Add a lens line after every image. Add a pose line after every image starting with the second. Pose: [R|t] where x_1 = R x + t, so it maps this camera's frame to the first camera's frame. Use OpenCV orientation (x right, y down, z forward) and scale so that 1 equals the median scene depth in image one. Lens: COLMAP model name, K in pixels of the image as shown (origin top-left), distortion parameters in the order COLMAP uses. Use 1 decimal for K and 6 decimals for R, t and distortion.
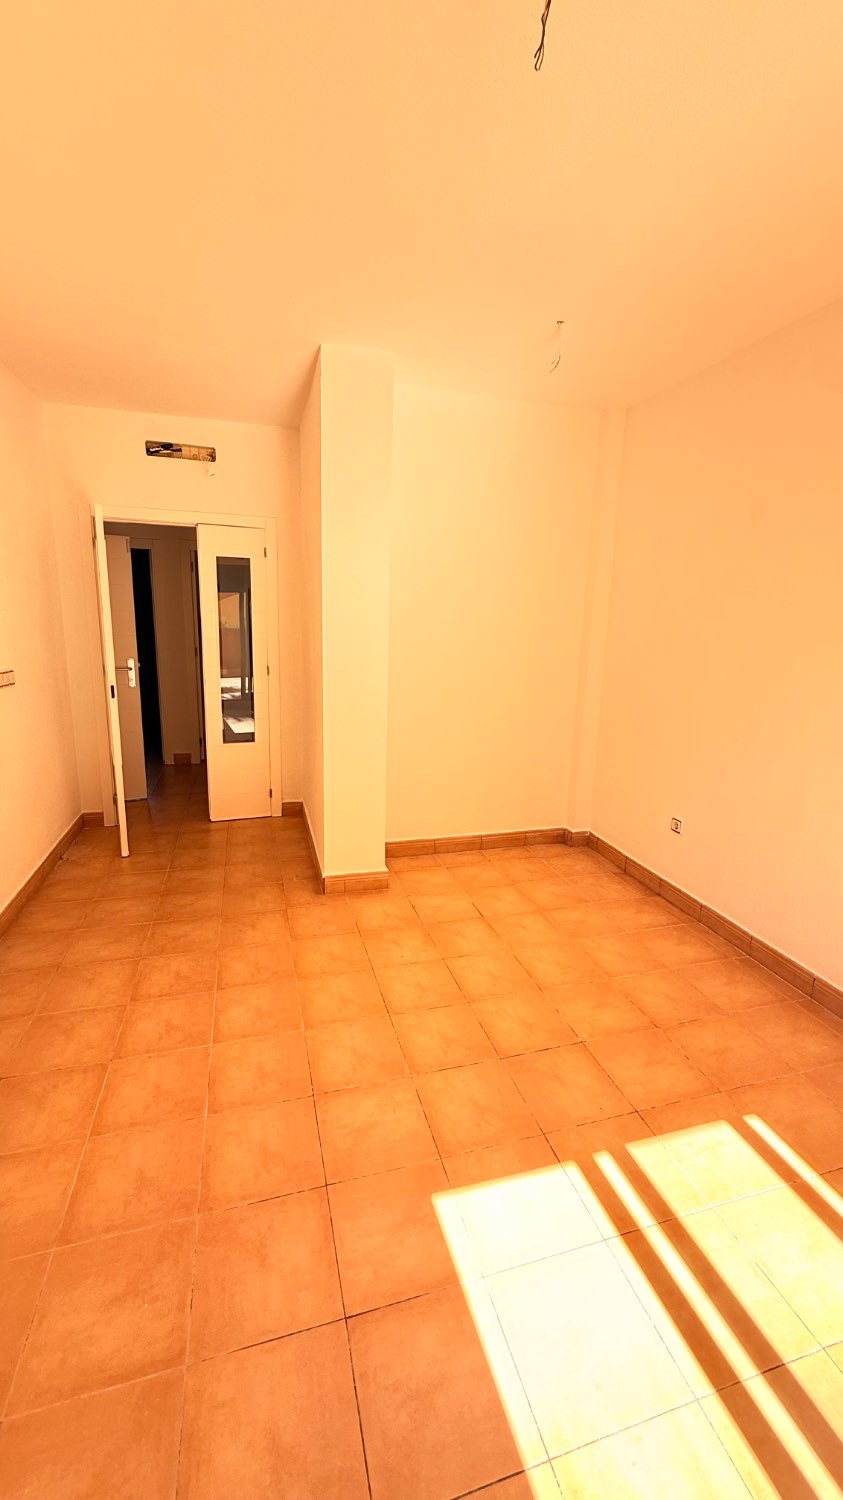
lens RADIAL K [[594.0, 0, 420.0], [0, 594.0, 750.0], [0, 0, 1]] dist [0.000805, 0.000167]
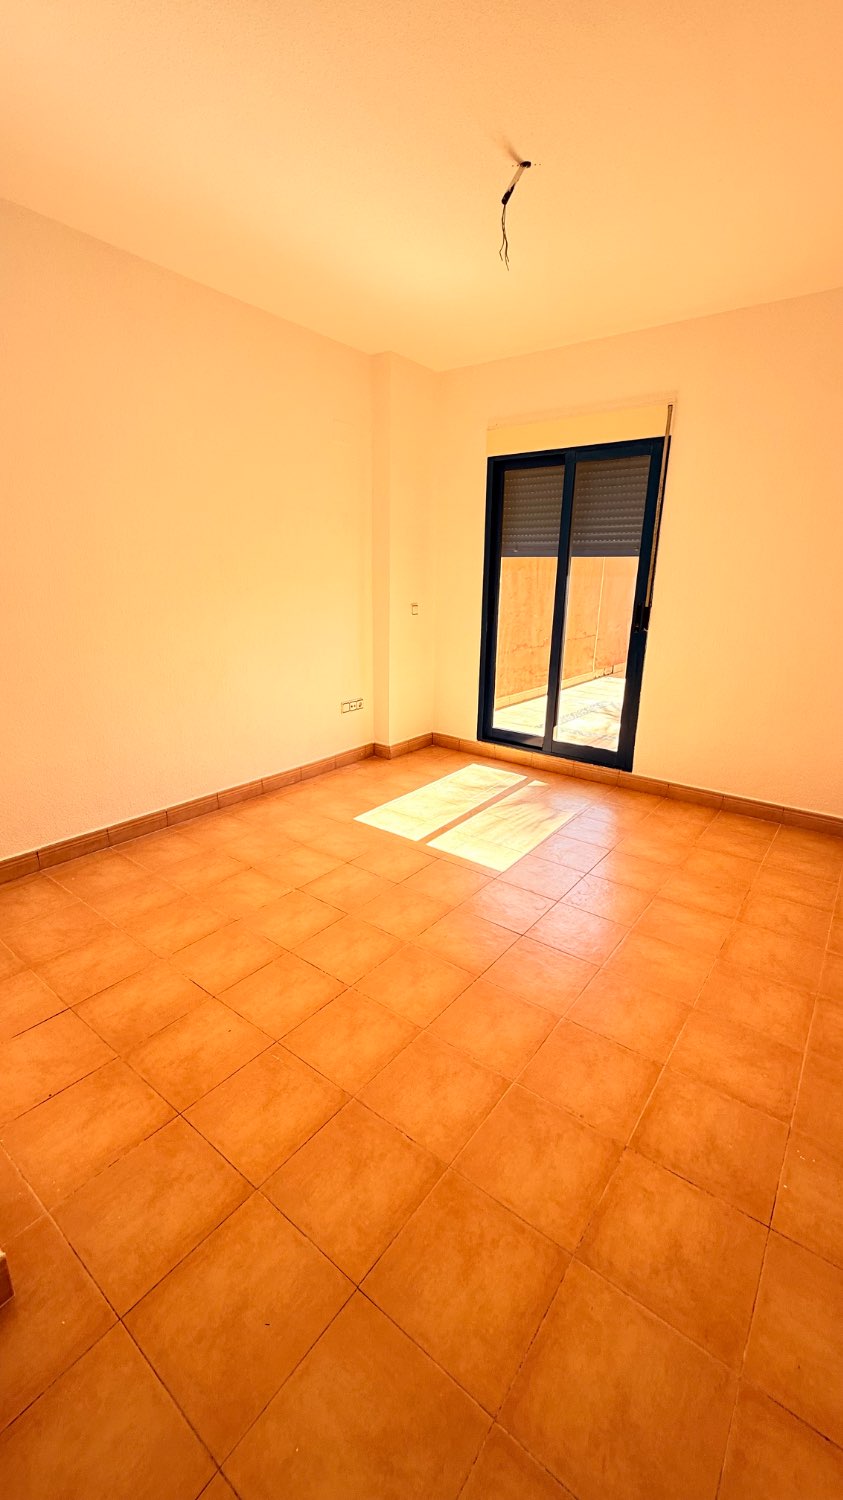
lens RADIAL K [[594.0, 0, 418.1], [0, 594.0, 745.0], [0, 0, 1]] dist [0.000805, 0.000167]
pose [[-0.583580, -0.263934, 0.767967, -0.653830], [0.146721, 0.895873, 0.419386, -0.228919], [-0.798691, 0.357423, -0.484089, 1.123896]]
